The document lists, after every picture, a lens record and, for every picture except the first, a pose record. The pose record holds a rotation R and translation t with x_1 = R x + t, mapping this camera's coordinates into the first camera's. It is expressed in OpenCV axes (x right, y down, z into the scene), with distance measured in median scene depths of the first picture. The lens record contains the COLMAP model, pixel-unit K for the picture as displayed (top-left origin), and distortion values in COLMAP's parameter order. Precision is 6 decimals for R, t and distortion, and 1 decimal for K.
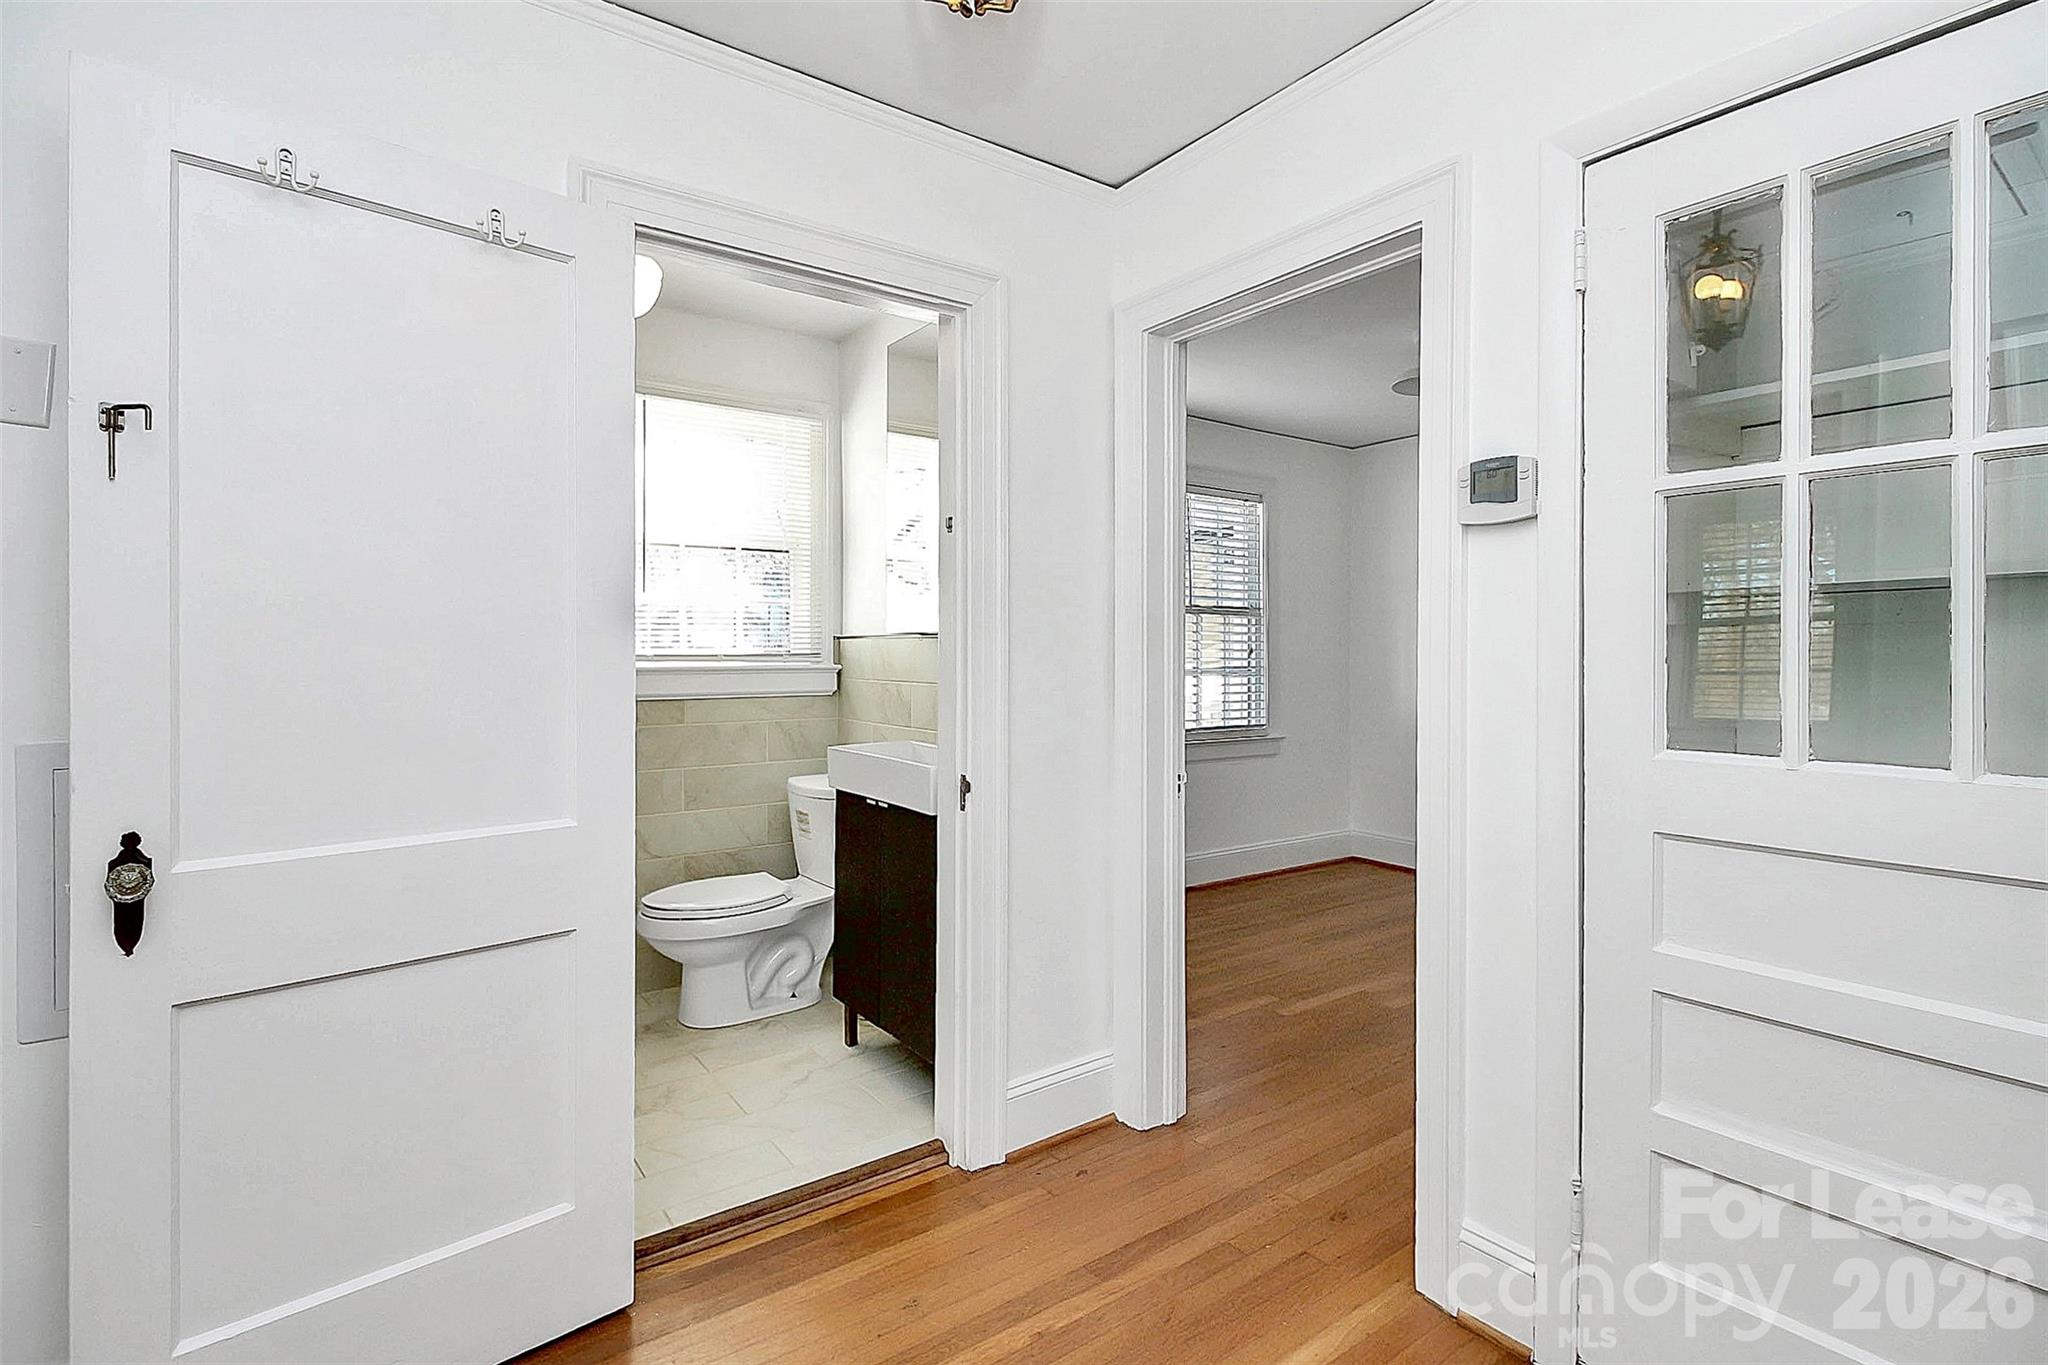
lens RADIAL K [[966.8, 0, 1032.4], [0, 966.8, 678.6], [0, 0, 1]] dist [-0.002098, -0.000728]
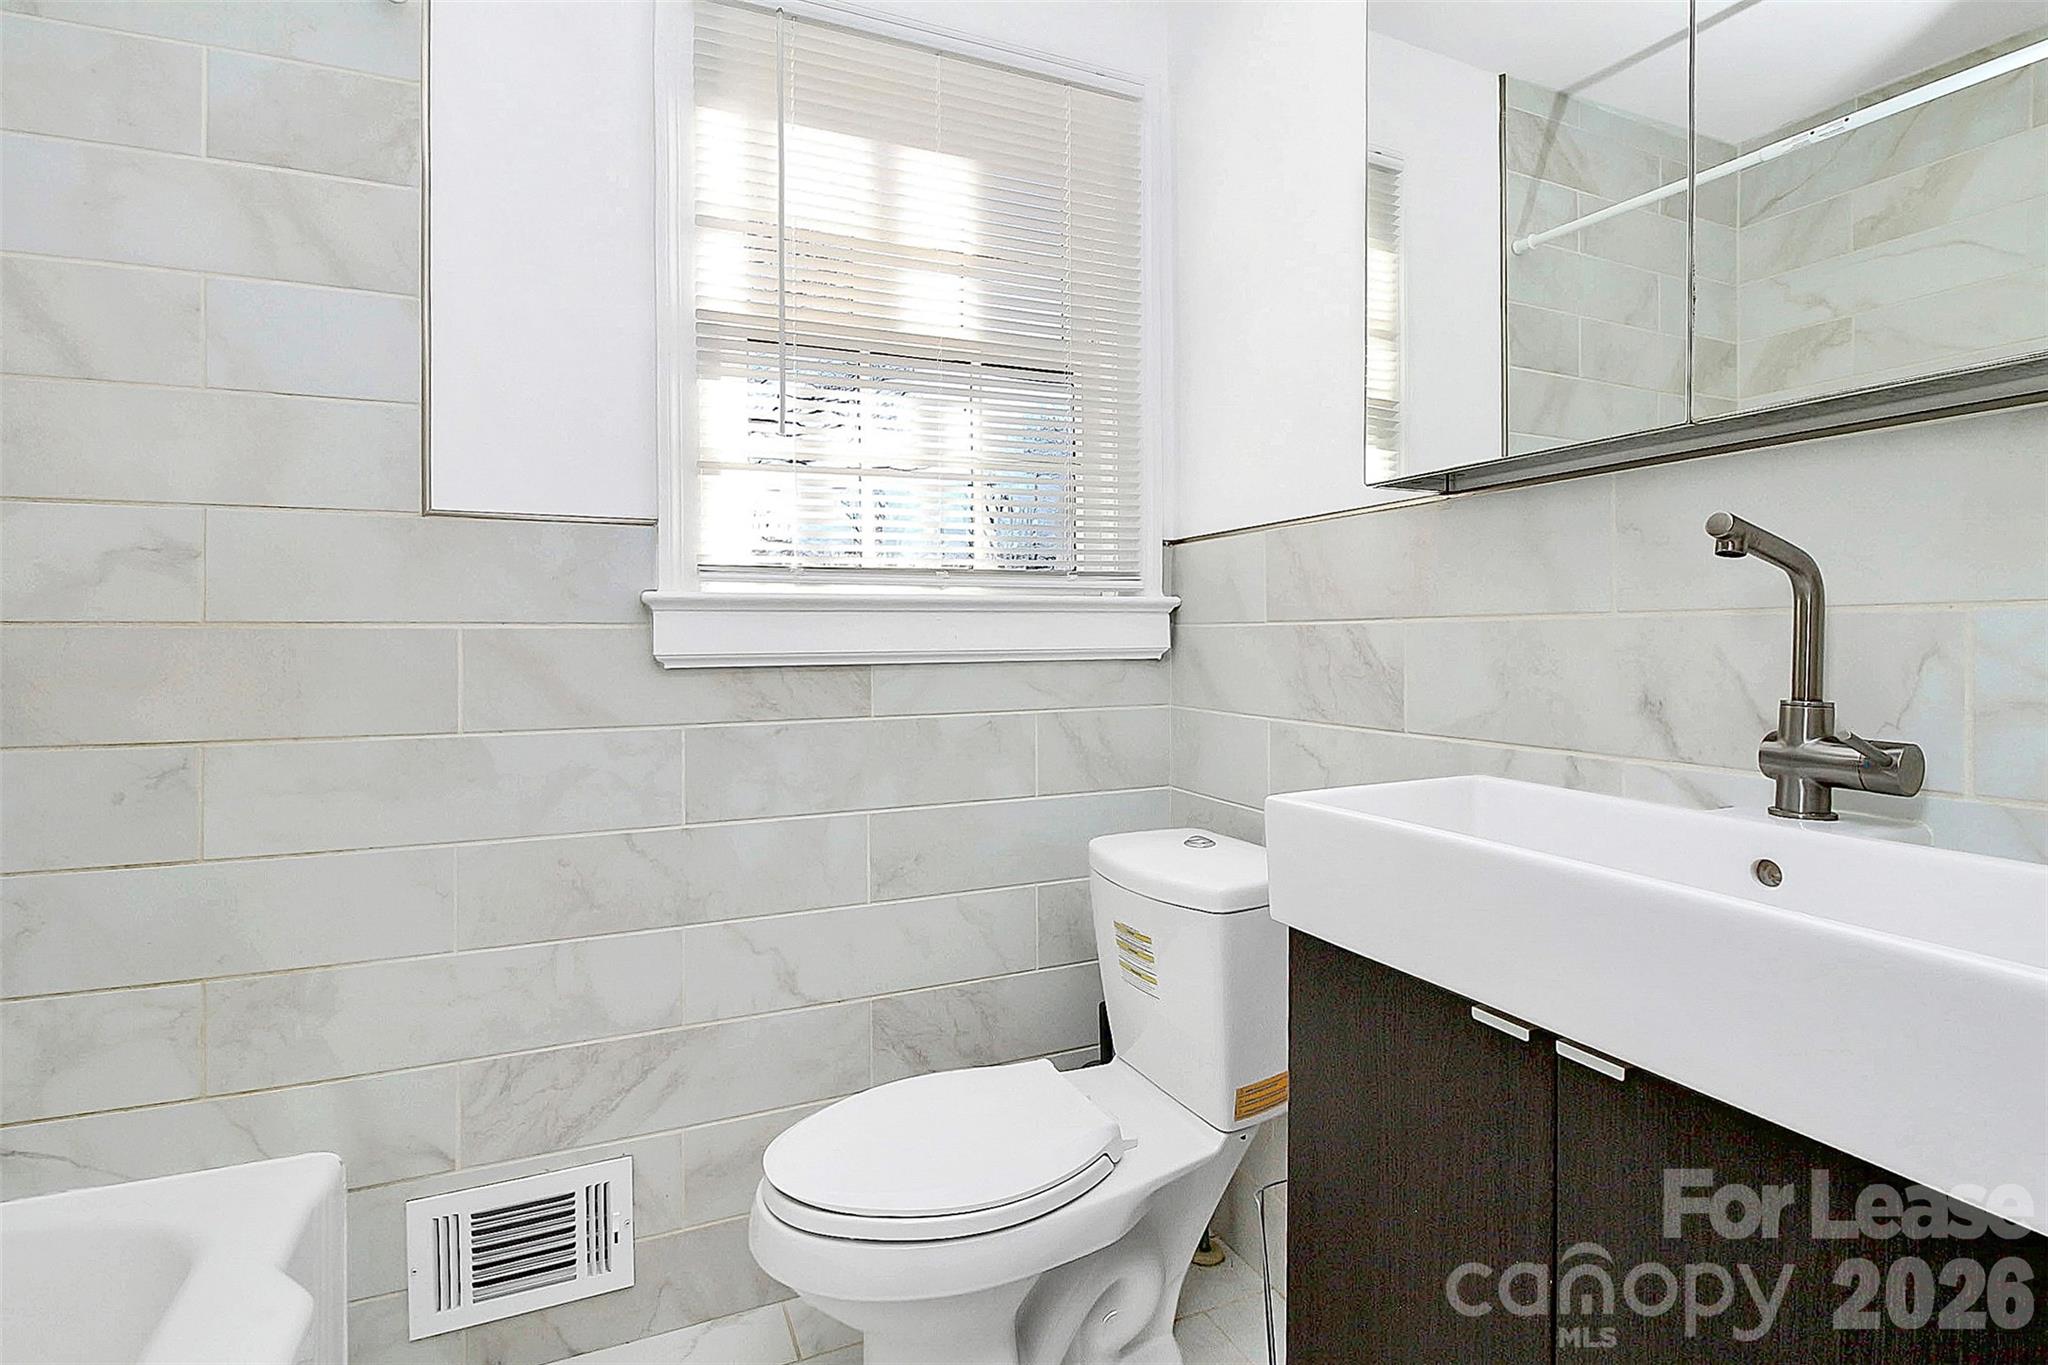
lens RADIAL K [[966.8, 0, 1016.6], [0, 966.8, 667.0], [0, 0, 1]] dist [-0.002098, -0.000728]
pose [[0.976772, -0.002515, -0.214268, -0.188769], [0.003813, 0.999977, 0.005643, 0.019676], [0.214249, -0.006329, 0.976759, 0.552920]]
